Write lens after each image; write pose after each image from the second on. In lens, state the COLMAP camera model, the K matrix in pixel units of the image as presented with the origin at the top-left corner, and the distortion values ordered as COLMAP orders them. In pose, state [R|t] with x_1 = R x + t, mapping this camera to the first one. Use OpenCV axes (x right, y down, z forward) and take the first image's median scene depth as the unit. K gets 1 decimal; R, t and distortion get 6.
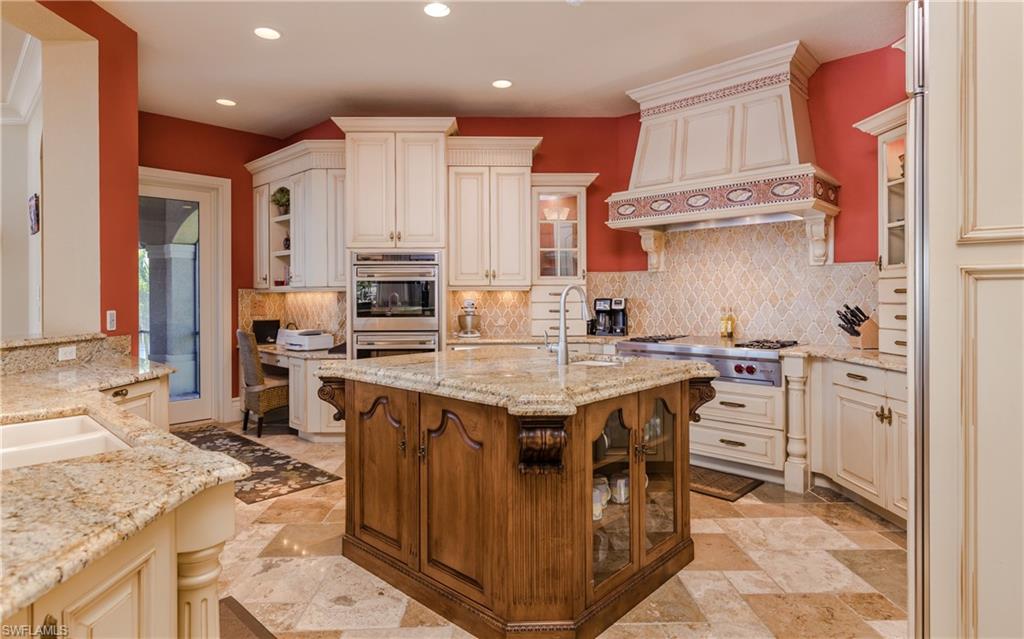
lens RADIAL K [[555.1, 0, 510.8], [0, 555.1, 296.3], [0, 0, 1]] dist [-0.002980, -0.000297]
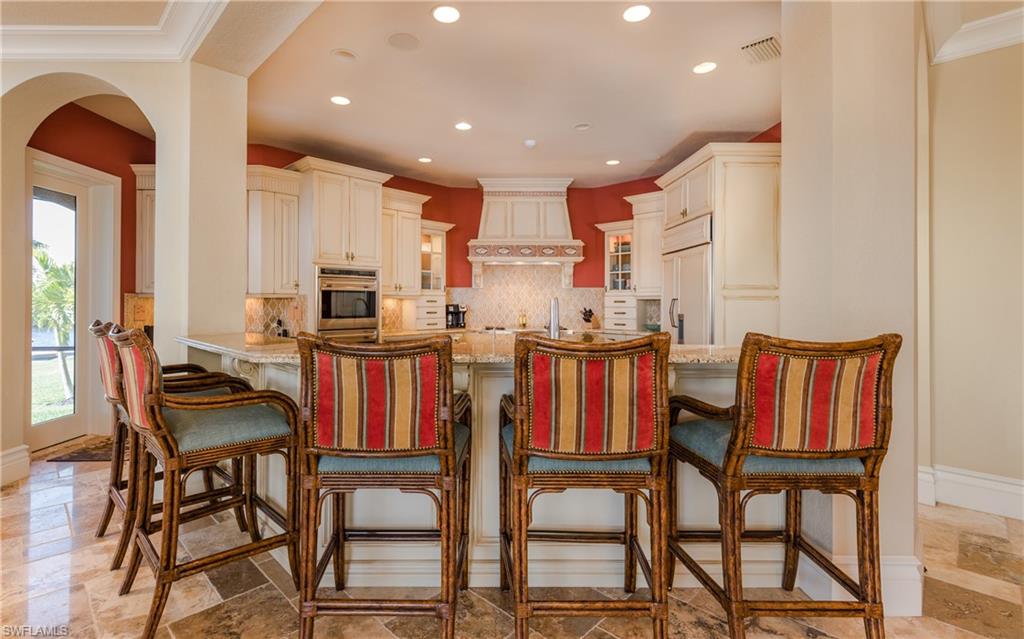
lens RADIAL K [[472.9, 0, 514.3], [0, 472.9, 299.4], [0, 0, 1]] dist [0.001660, 0.000229]
pose [[0.701811, 0.011554, 0.712270, -0.721621], [-0.005856, 0.999928, -0.010450, 0.002641], [-0.712340, 0.003163, 0.701828, -0.056331]]
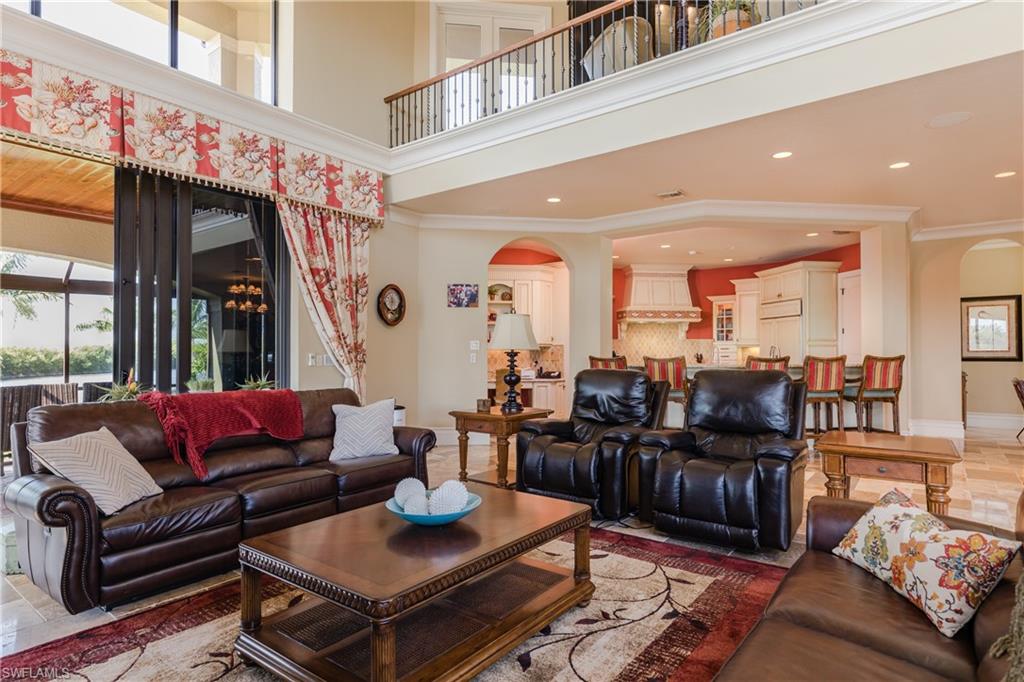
lens RADIAL K [[555.2, 0, 546.3], [0, 555.2, 346.1], [0, 0, 1]] dist [-0.000174, 0.000406]
pose [[0.594832, 0.013952, 0.803729, -1.963333], [-0.000240, 0.999852, -0.017178, 0.023471], [-0.803850, 0.010025, 0.594748, -0.123524]]
